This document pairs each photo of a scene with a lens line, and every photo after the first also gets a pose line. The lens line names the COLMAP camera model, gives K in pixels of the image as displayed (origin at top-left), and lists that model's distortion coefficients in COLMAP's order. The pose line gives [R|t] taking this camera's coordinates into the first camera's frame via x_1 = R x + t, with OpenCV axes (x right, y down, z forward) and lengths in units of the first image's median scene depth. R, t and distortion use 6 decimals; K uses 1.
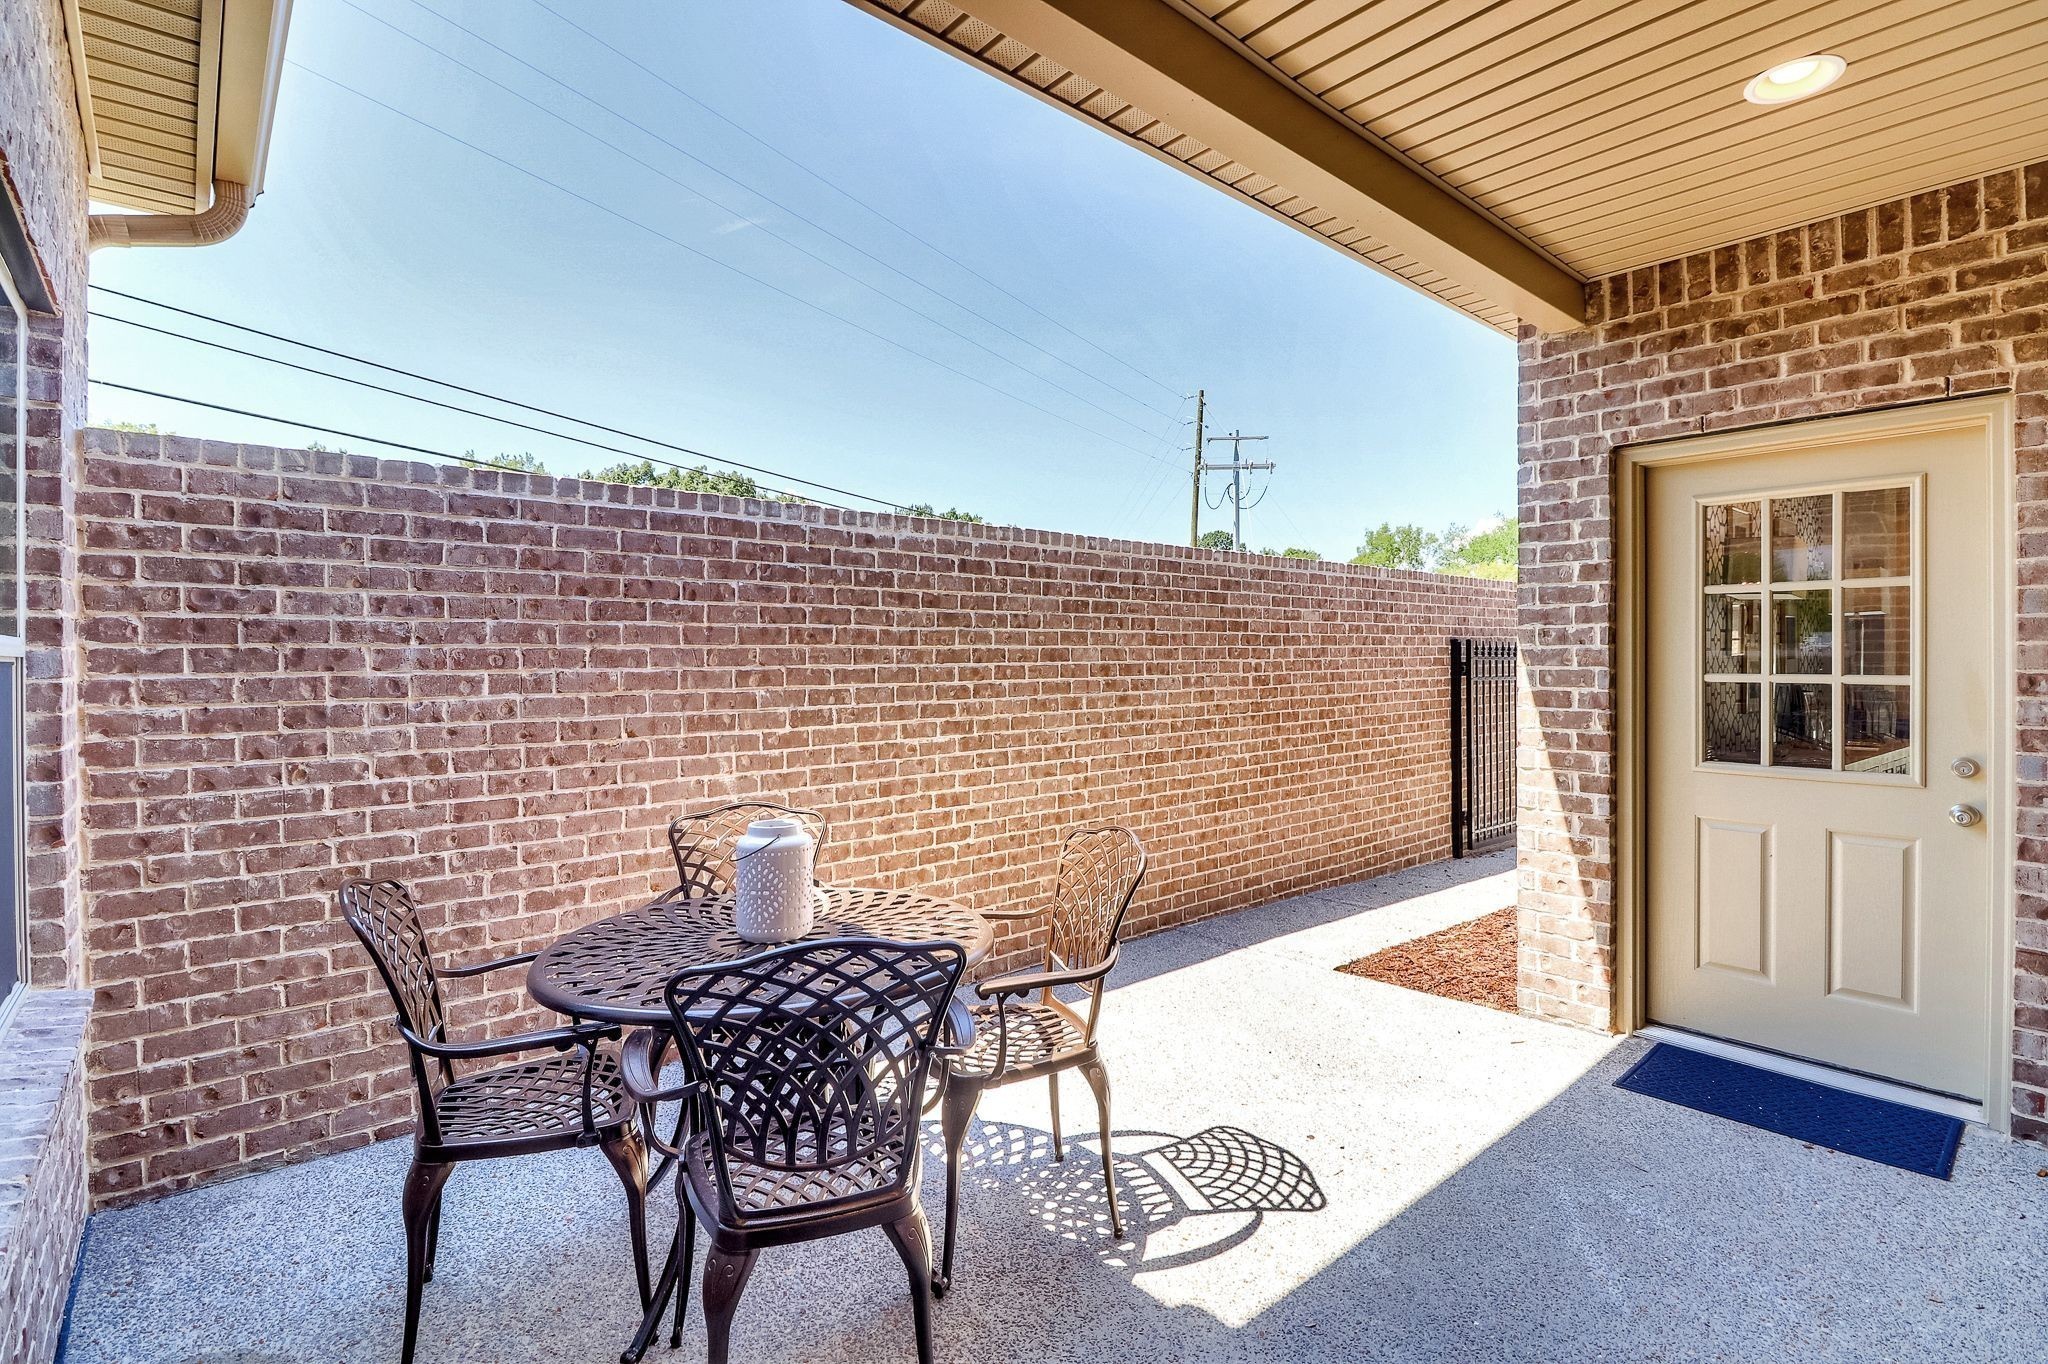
lens RADIAL K [[944.6, 0, 1021.3], [0, 944.6, 679.4], [0, 0, 1]] dist [-0.008442, -0.000144]
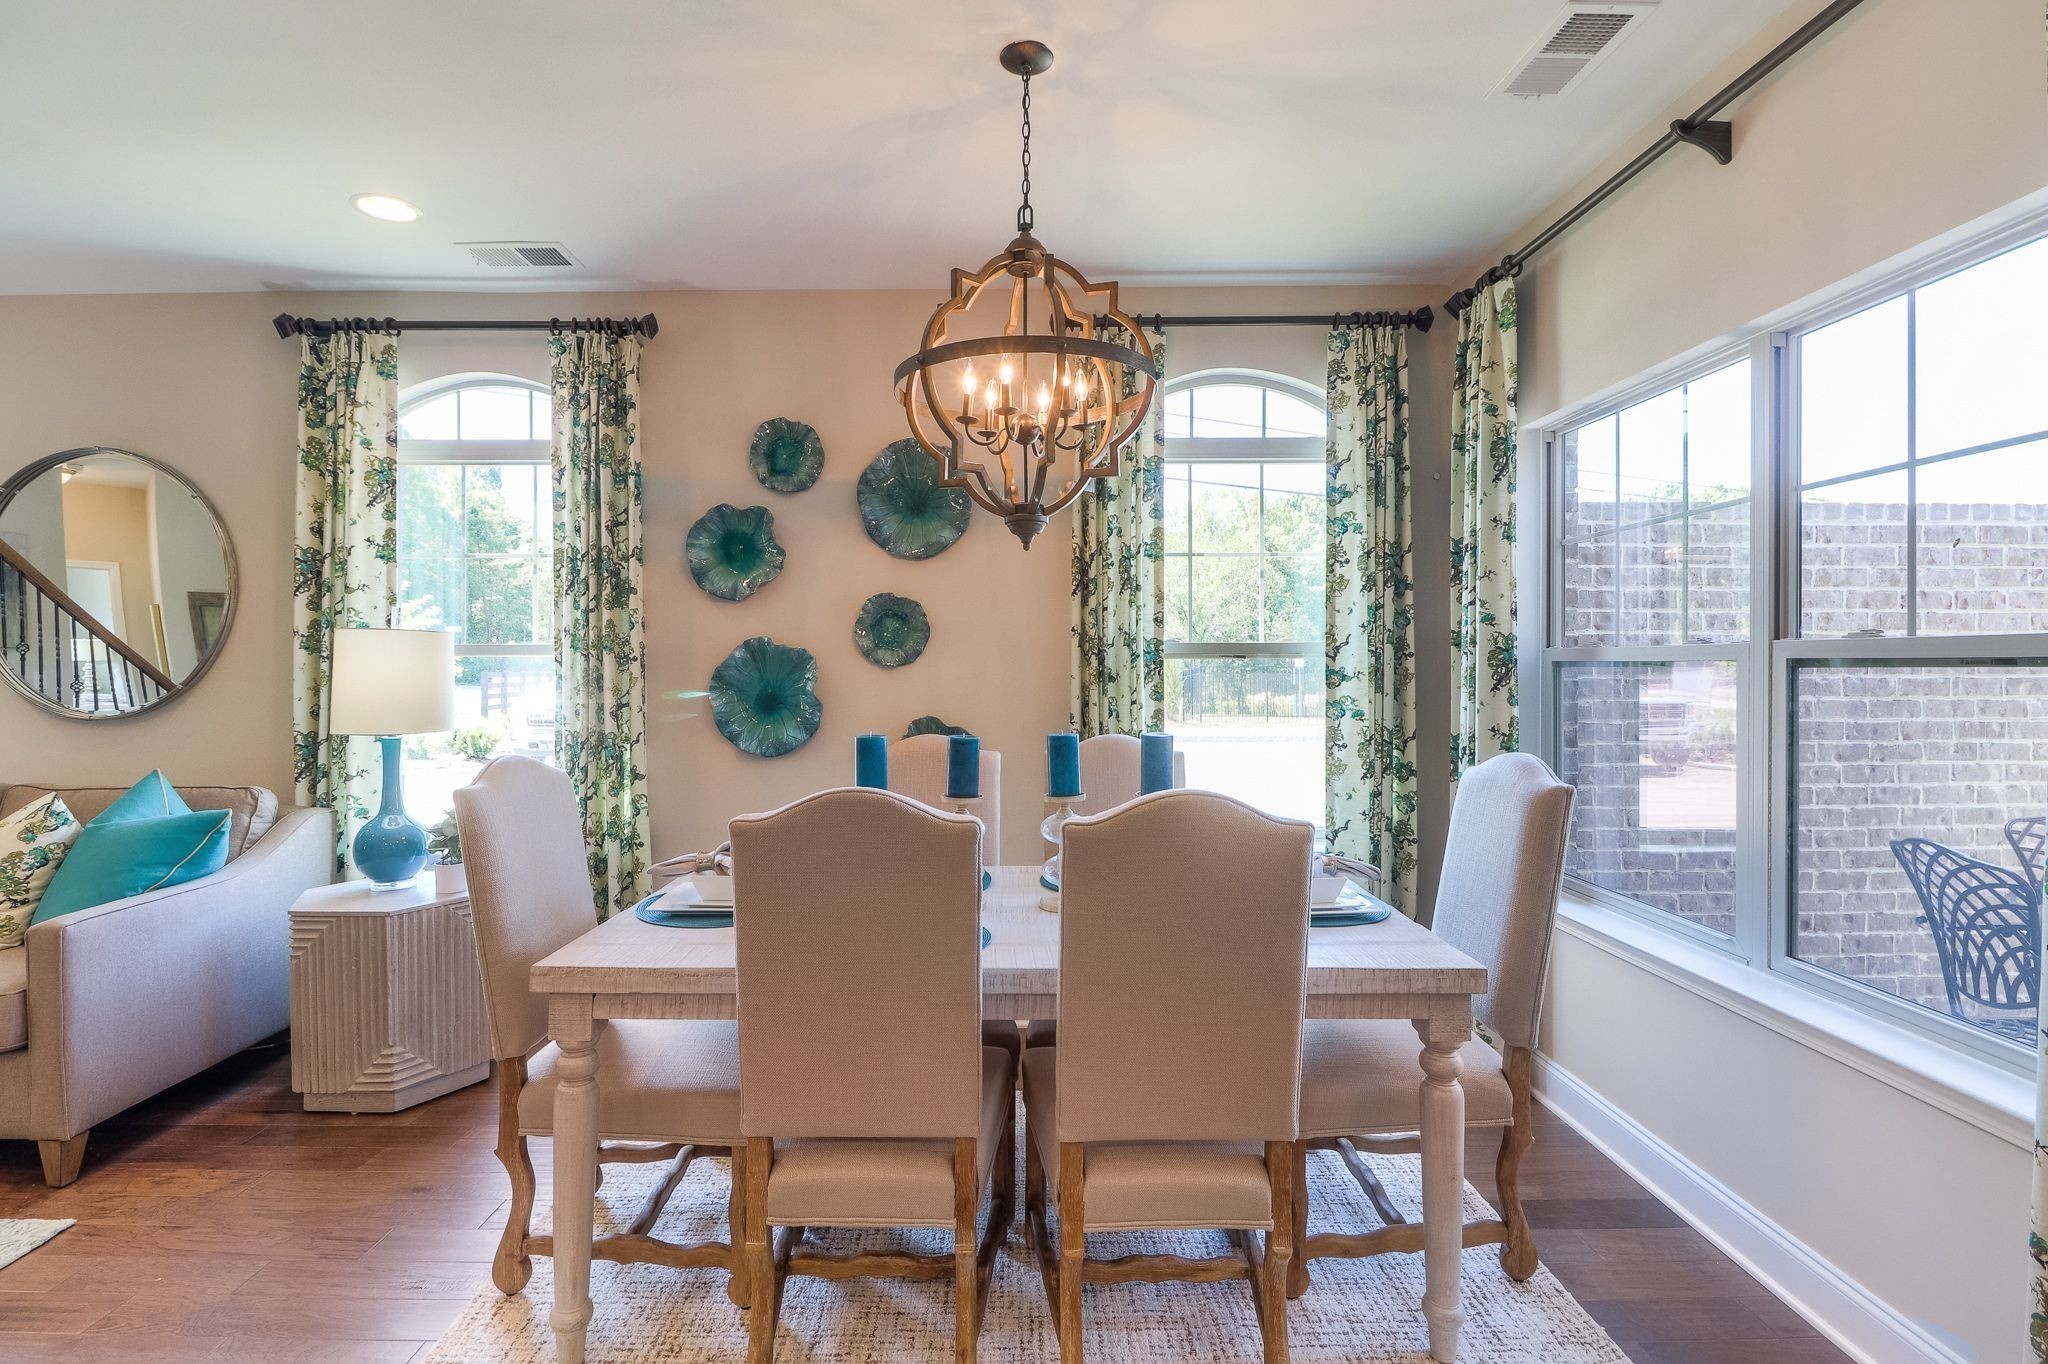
lens RADIAL K [[944.6, 0, 1032.1], [0, 944.6, 686.7], [0, 0, 1]] dist [-0.008442, -0.000144]
pose [[0.768475, 0.016765, -0.639660, -0.528444], [-0.018841, 0.999816, 0.003570, 0.017308], [0.639602, 0.009308, 0.768650, -0.471294]]
